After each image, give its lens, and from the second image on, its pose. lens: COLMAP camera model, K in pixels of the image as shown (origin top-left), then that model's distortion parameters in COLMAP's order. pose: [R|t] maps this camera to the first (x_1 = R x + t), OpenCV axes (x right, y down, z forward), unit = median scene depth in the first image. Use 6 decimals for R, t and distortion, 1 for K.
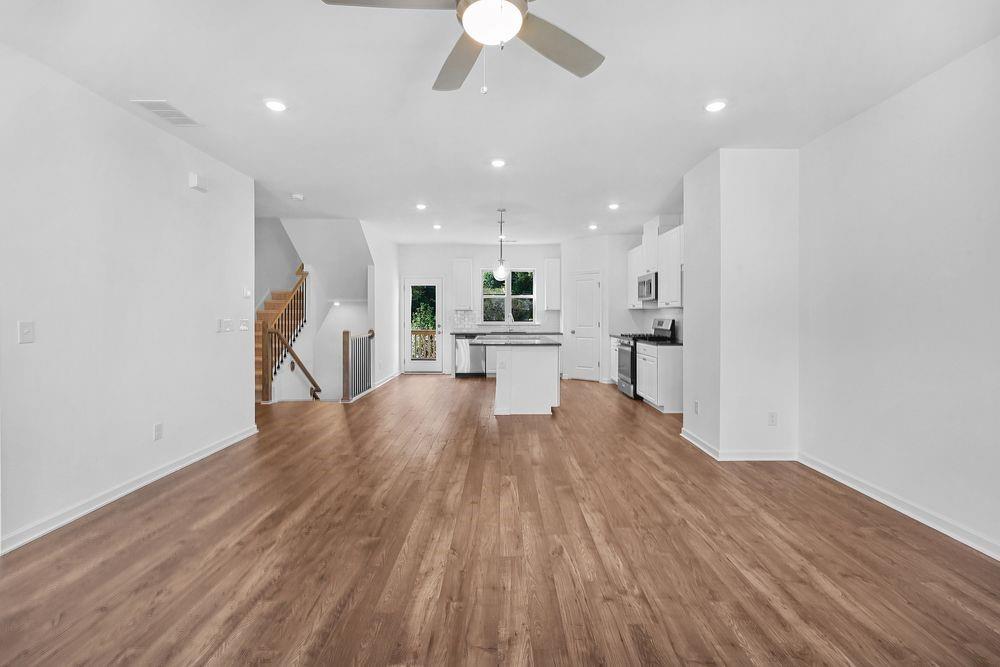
lens RADIAL K [[453.3, 0, 504.9], [0, 453.3, 323.3], [0, 0, 1]] dist [-0.002368, 0.000215]
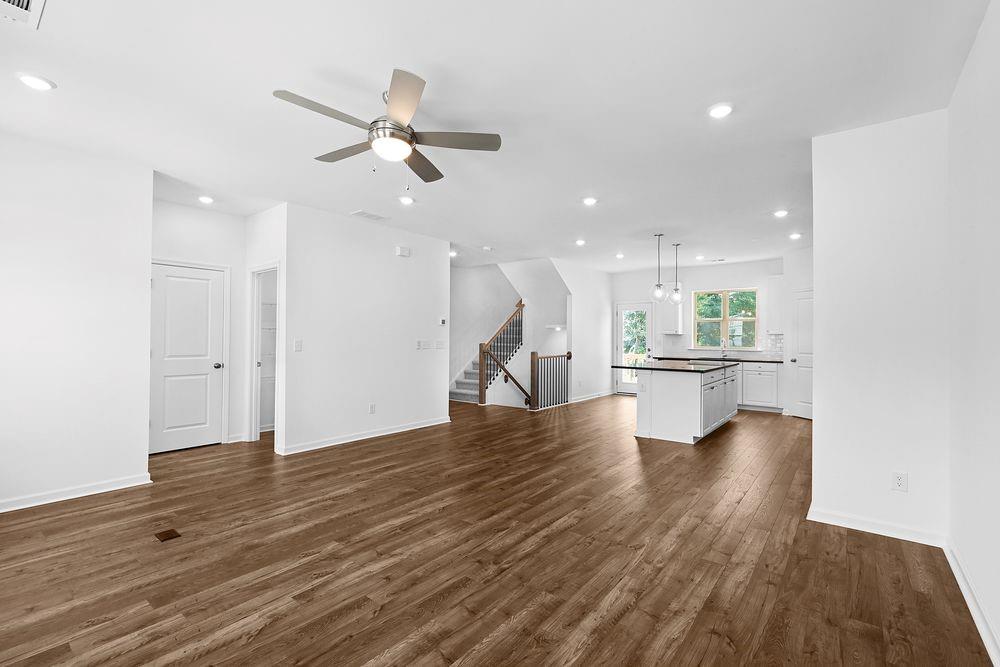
lens RADIAL K [[453.3, 0, 506.4], [0, 453.3, 336.2], [0, 0, 1]] dist [-0.002368, 0.000215]
pose [[0.780808, 0.002235, -0.624767, 0.841881], [-0.018507, 0.999638, -0.019553, 0.001338], [0.624497, 0.026829, 0.780566, 0.031263]]
